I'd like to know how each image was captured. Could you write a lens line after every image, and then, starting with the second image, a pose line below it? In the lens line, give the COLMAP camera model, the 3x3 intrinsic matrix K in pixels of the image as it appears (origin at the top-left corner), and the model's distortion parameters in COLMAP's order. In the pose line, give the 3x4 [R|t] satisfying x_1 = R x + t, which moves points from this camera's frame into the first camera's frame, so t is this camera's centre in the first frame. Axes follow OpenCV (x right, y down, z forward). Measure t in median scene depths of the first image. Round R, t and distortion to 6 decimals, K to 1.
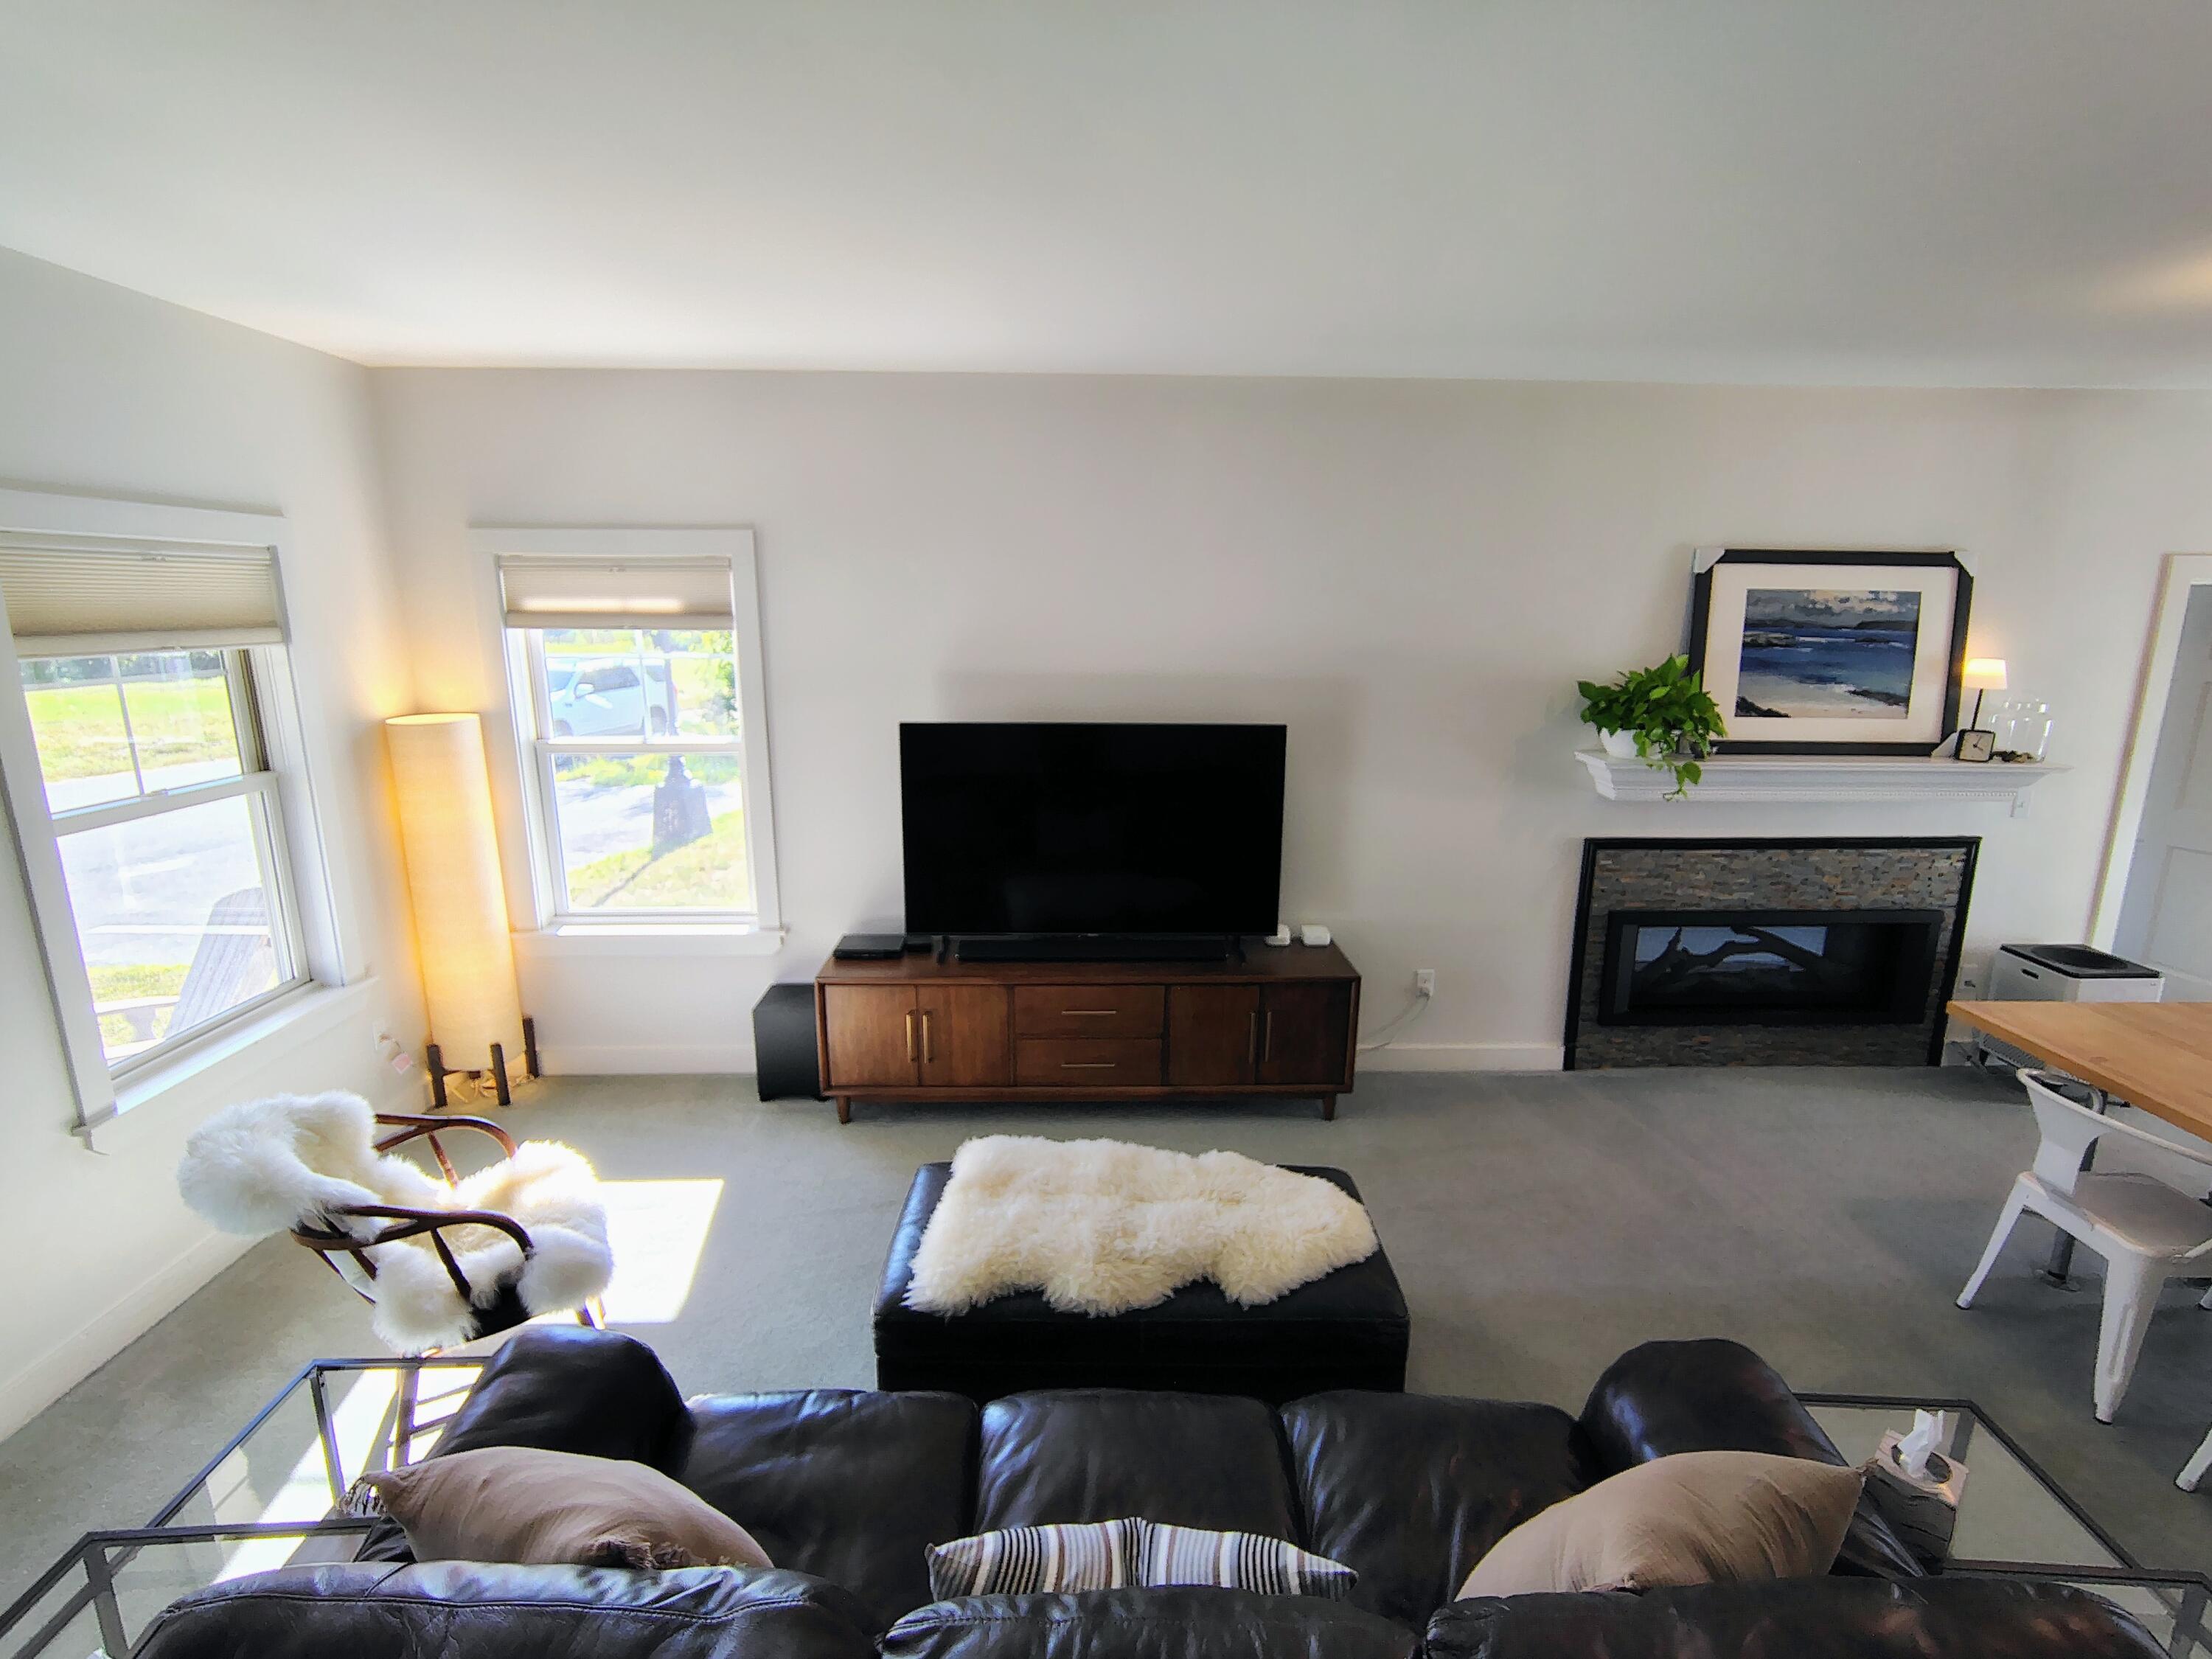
lens RADIAL K [[1032.5, 0, 1110.3], [0, 1032.5, 839.4], [0, 0, 1]] dist [-0.005827, 0.001736]
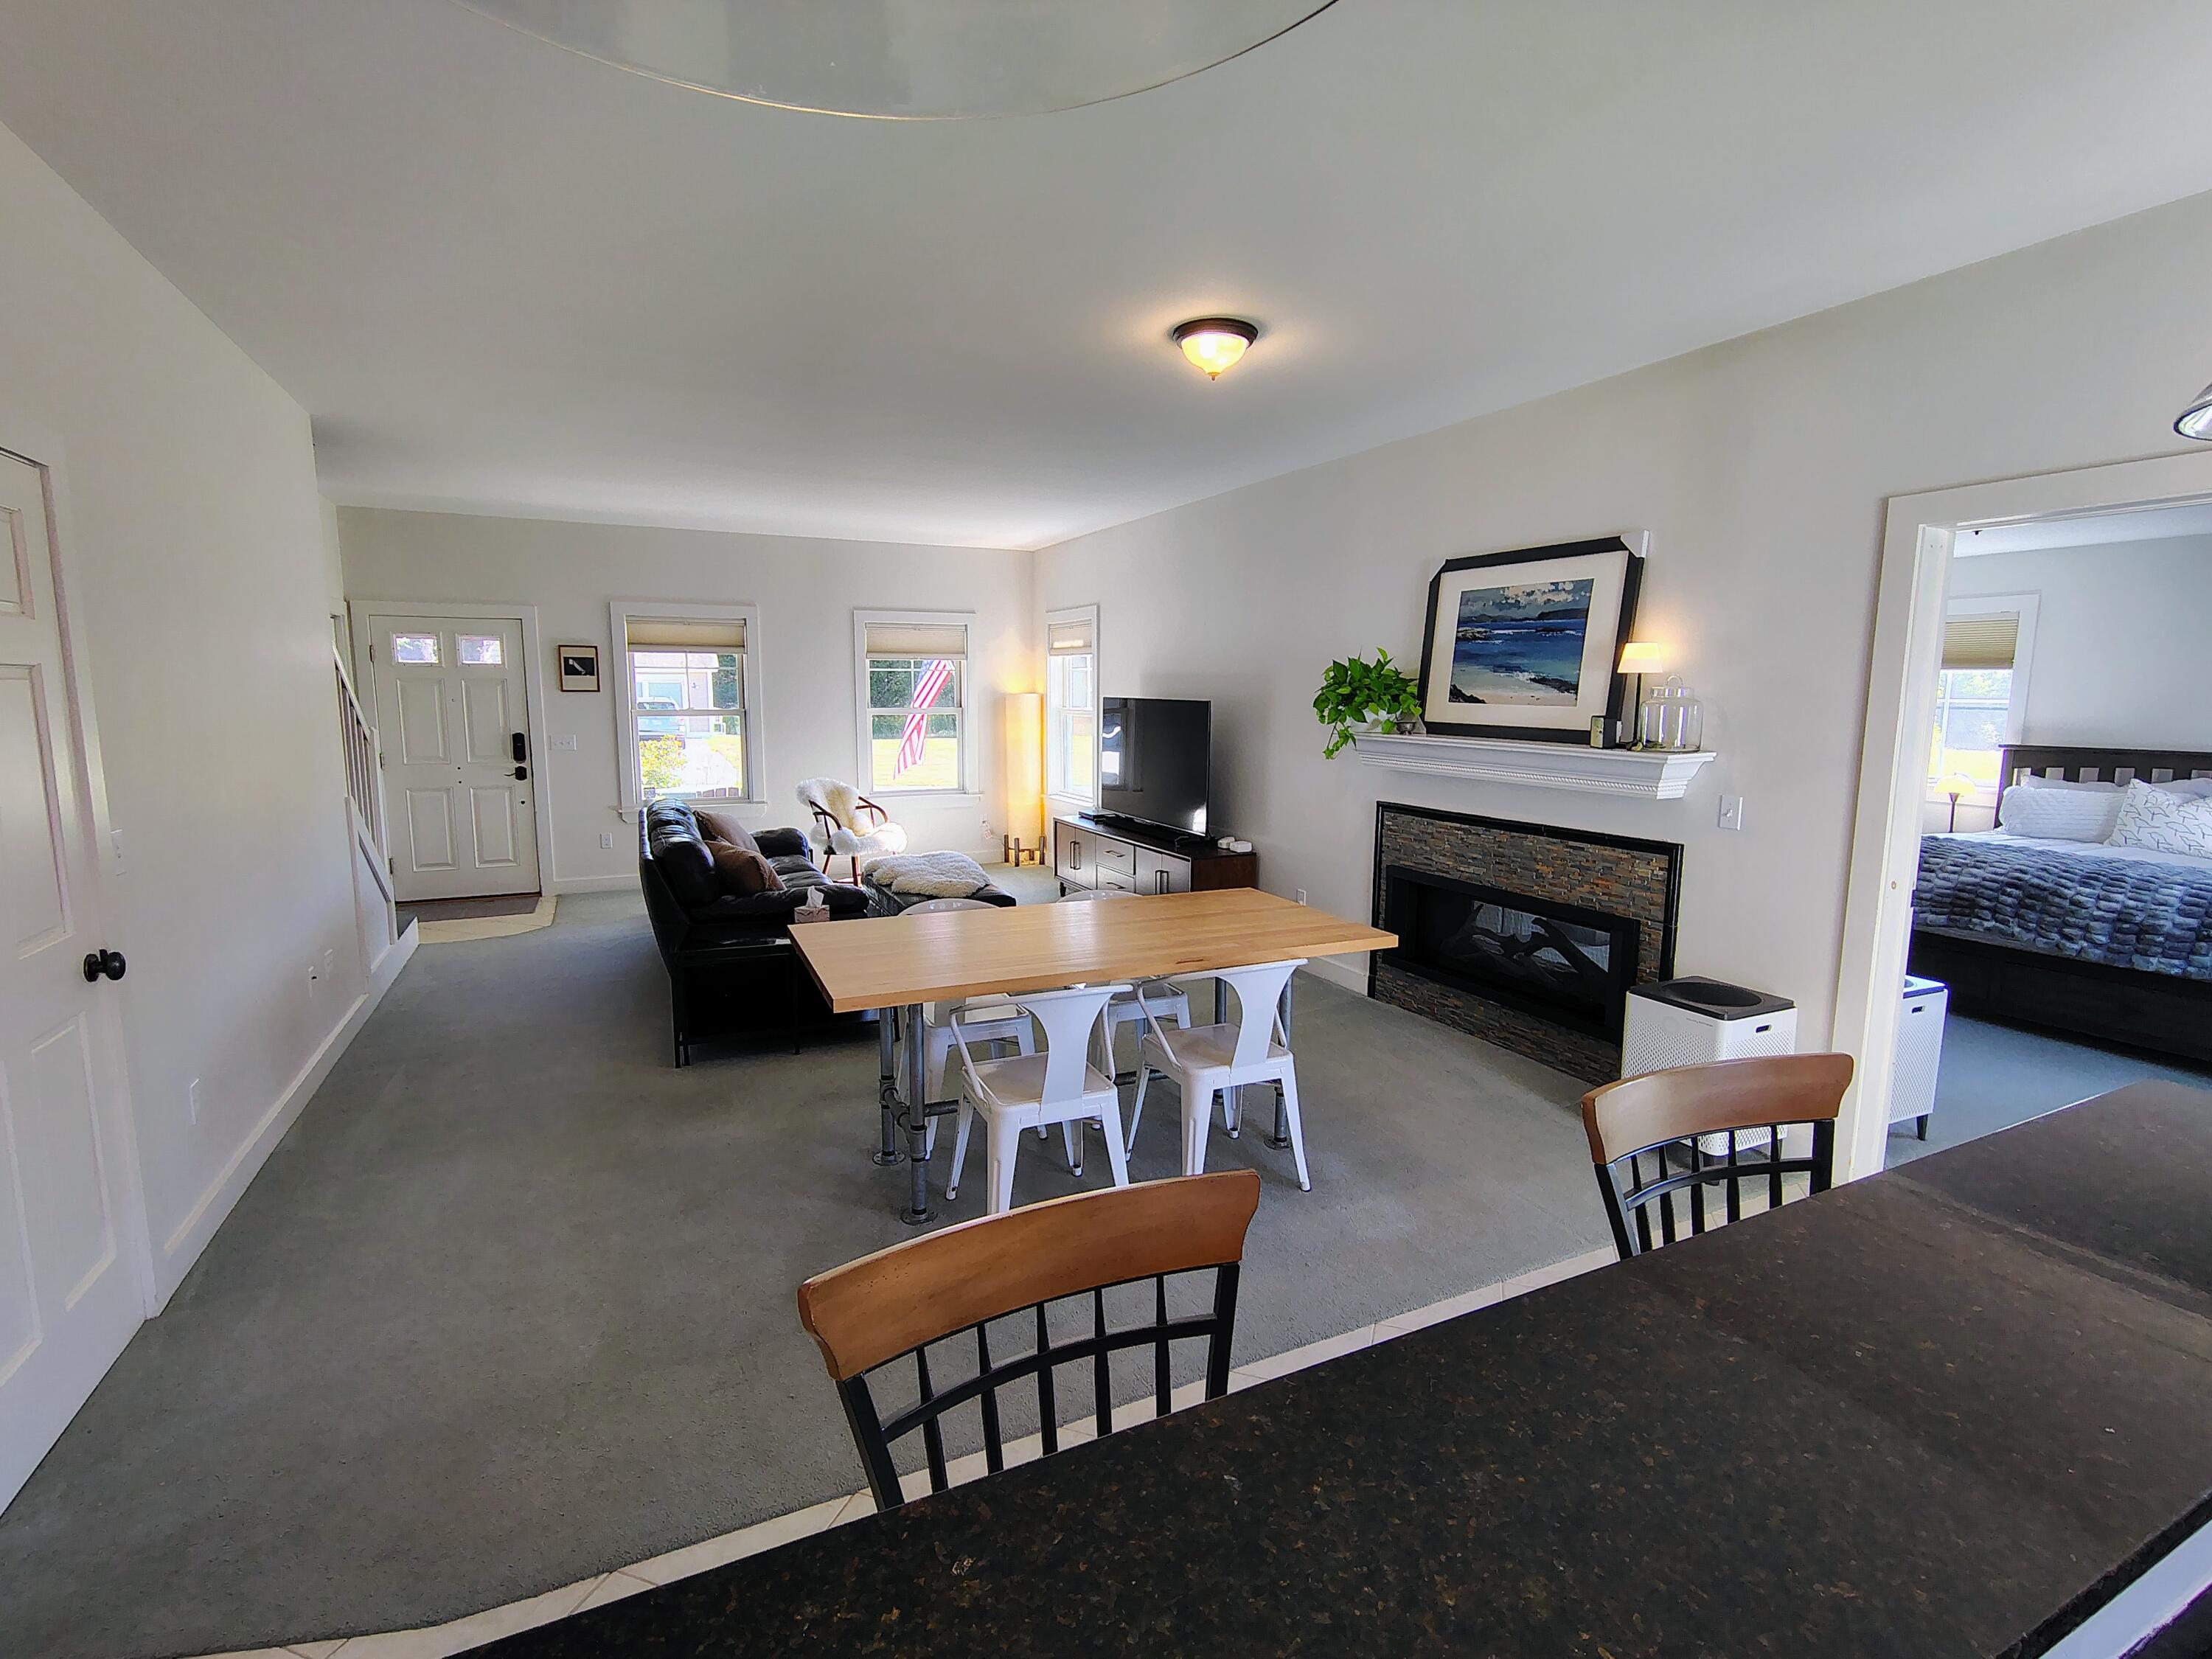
lens RADIAL K [[1032.5, 0, 1105.4], [0, 1032.5, 823.9], [0, 0, 1]] dist [-0.005827, 0.001736]
pose [[0.415501, 0.116869, -0.902054, 1.508022], [-0.201722, 0.978856, 0.033903, 0.052098], [0.886943, 0.167877, 0.430290, 0.191782]]
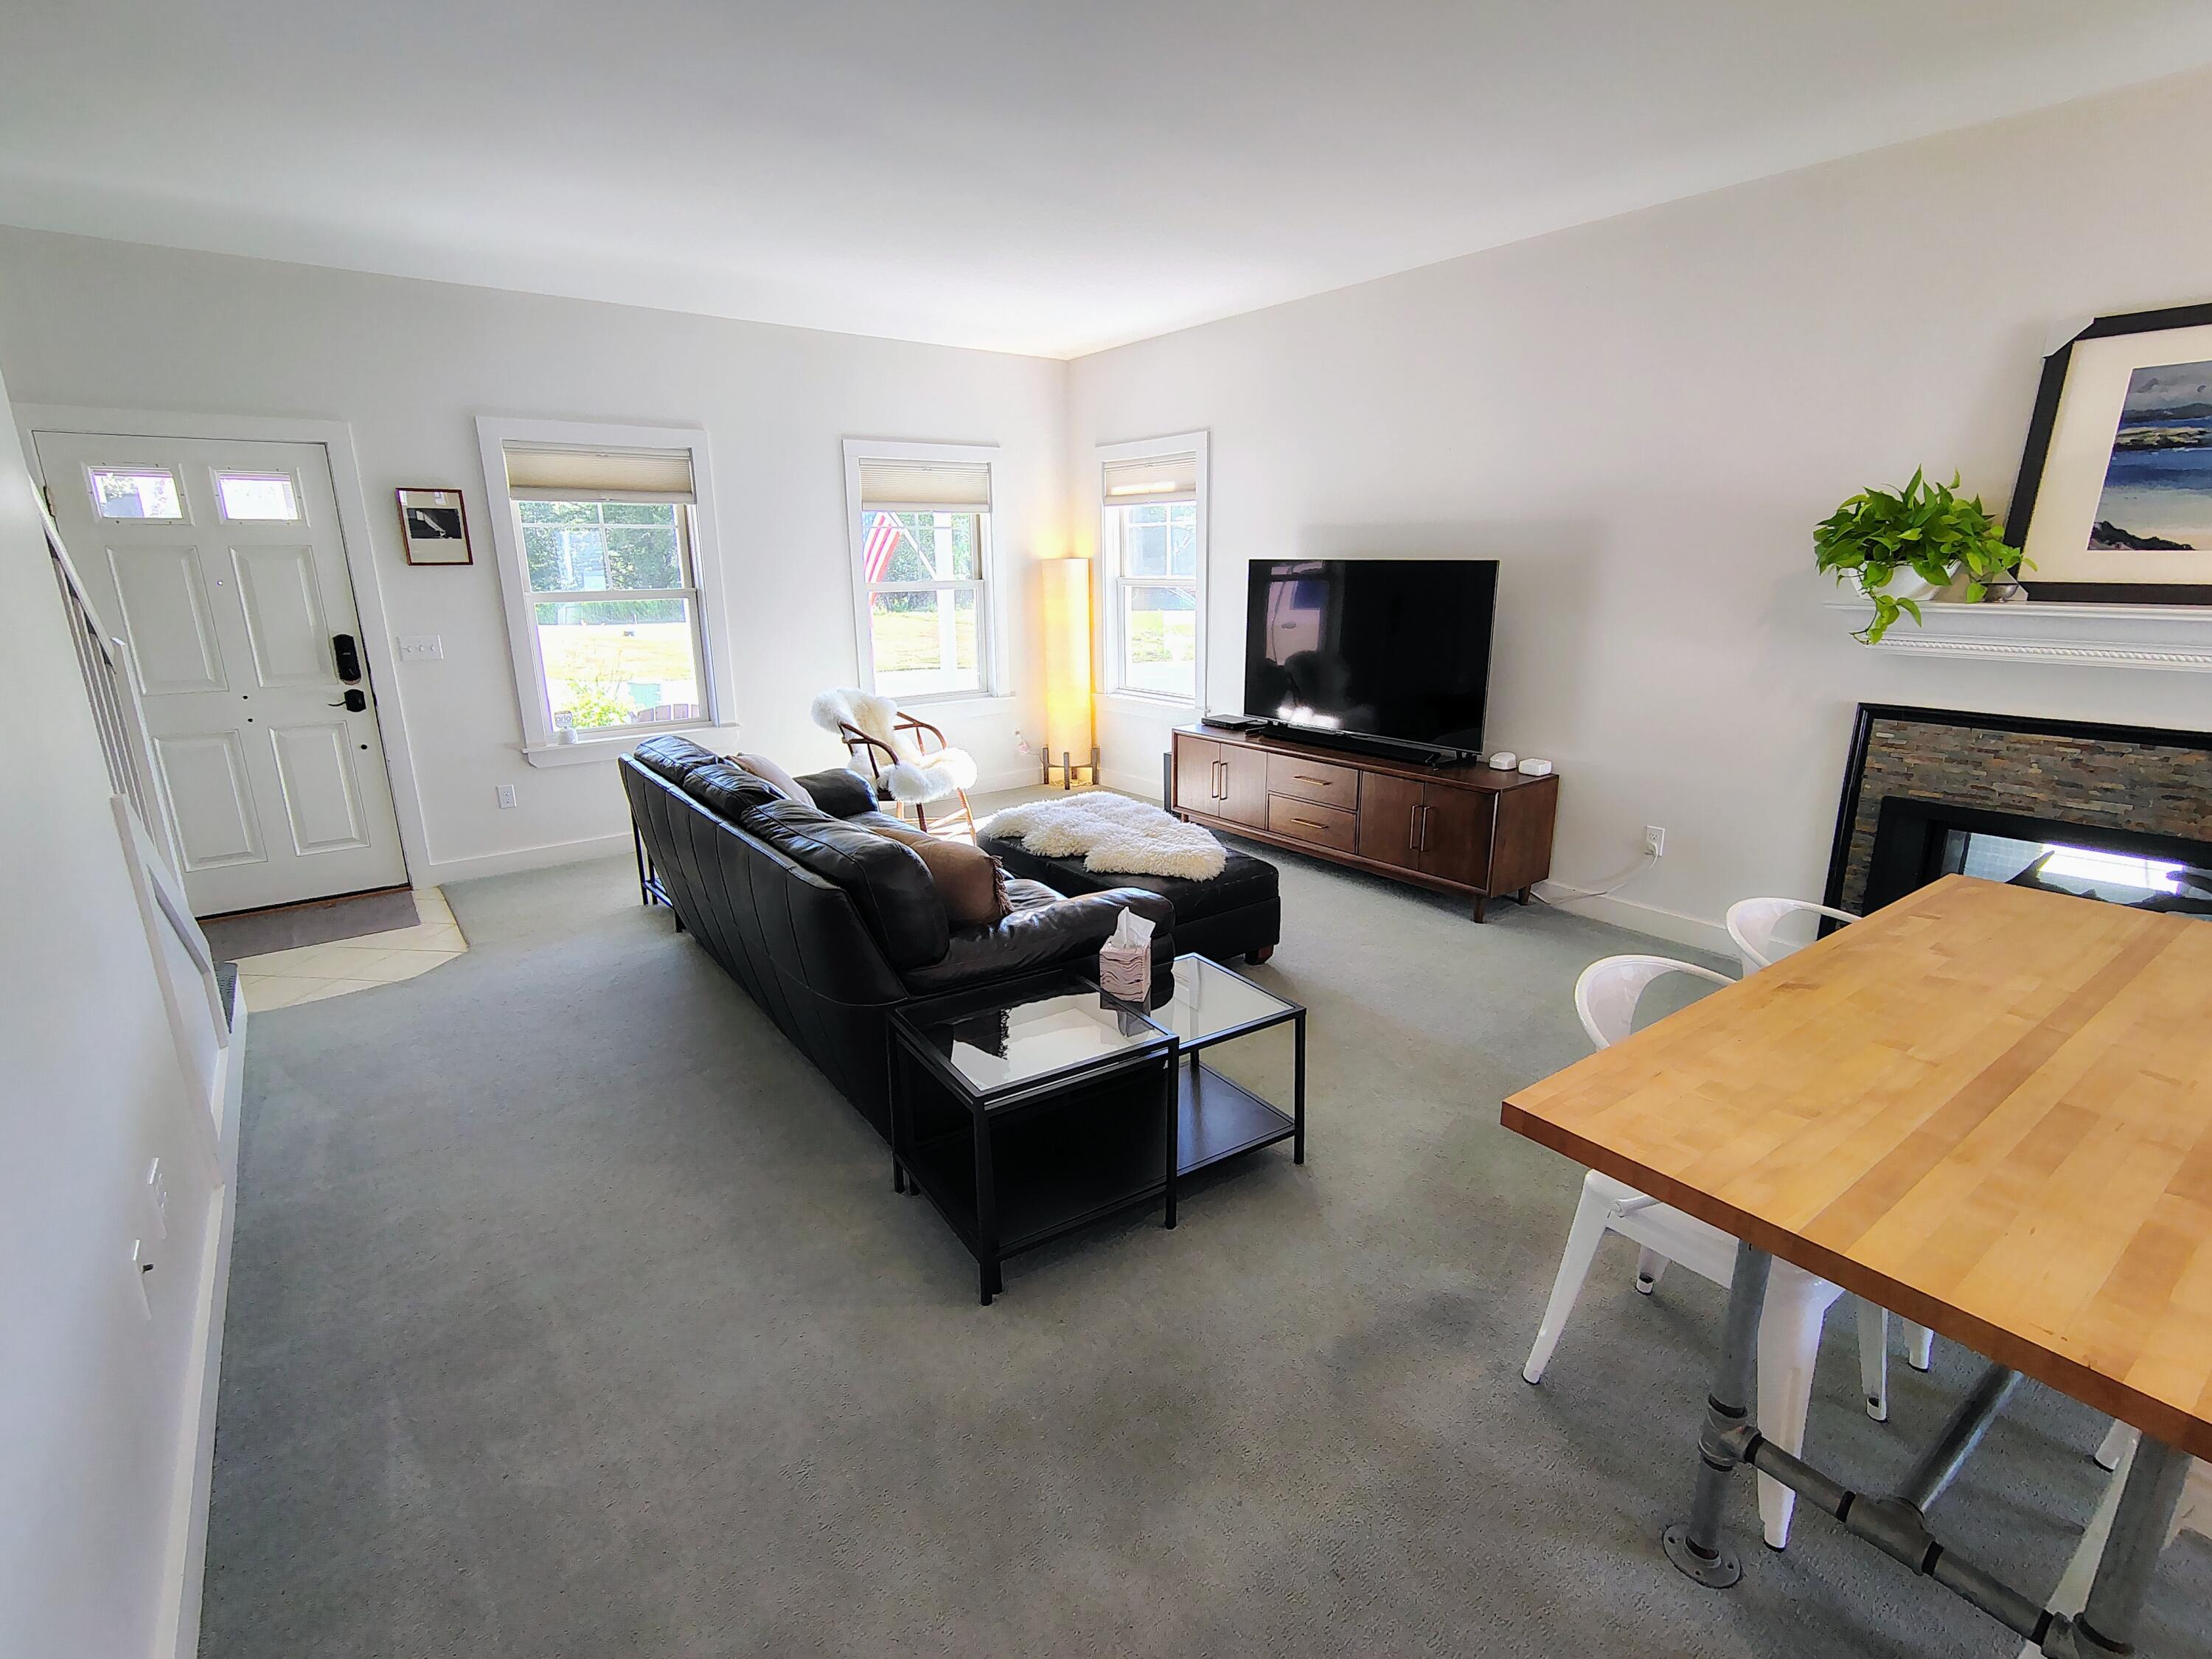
lens RADIAL K [[1032.5, 0, 1109.0], [0, 1032.5, 825.3], [0, 0, 1]] dist [-0.005827, 0.001736]
pose [[0.591824, 0.192165, -0.782826, 0.810848], [-0.163083, 0.979629, 0.117183, 0.102950], [0.789397, 0.058313, 0.611107, 0.009017]]
